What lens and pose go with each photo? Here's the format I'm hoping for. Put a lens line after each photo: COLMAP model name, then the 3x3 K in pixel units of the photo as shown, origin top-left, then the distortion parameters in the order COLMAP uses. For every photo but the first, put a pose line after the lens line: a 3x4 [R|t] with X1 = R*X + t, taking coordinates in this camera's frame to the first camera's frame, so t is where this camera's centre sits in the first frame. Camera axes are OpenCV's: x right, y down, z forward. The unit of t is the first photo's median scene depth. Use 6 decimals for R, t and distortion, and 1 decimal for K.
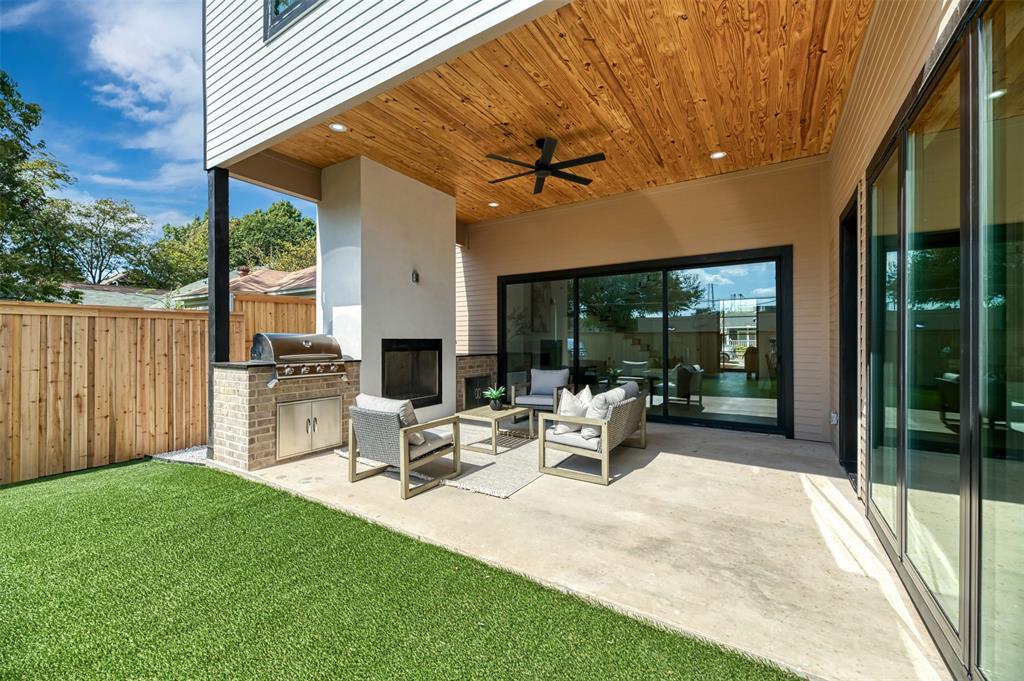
lens RADIAL K [[414.4, 0, 508.6], [0, 414.4, 342.1], [0, 0, 1]] dist [-0.010766, -0.001684]
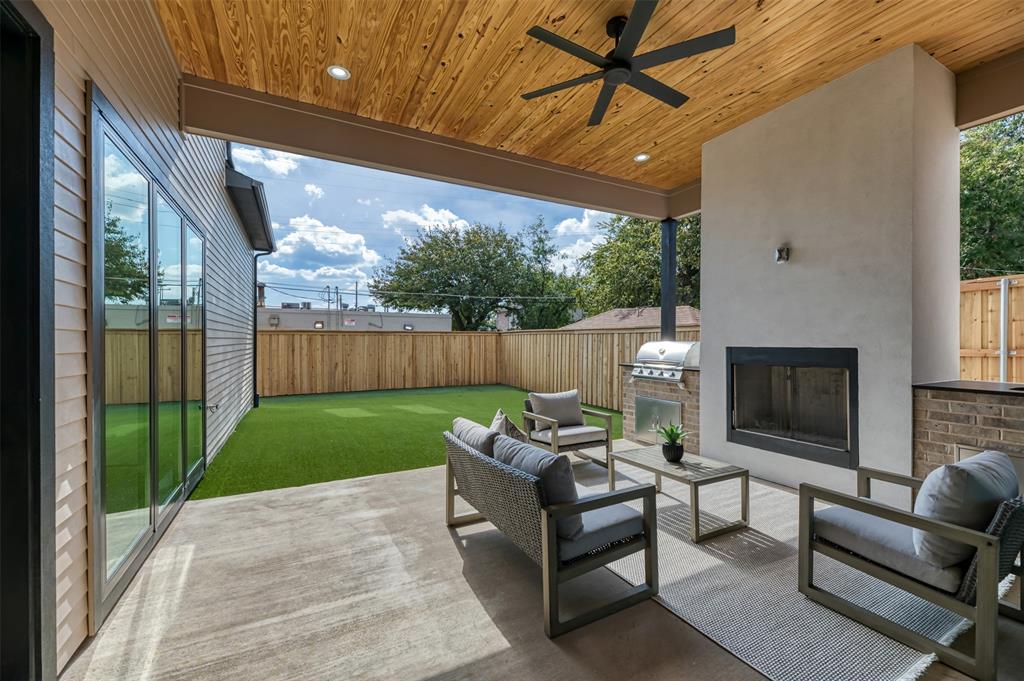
lens RADIAL K [[414.4, 0, 511.2], [0, 414.4, 342.4], [0, 0, 1]] dist [-0.010766, -0.001684]
pose [[-0.504095, 0.004131, -0.863638, 0.734684], [0.001546, 0.999991, 0.003881, -0.025139], [0.863647, 0.000621, -0.504097, 1.262124]]
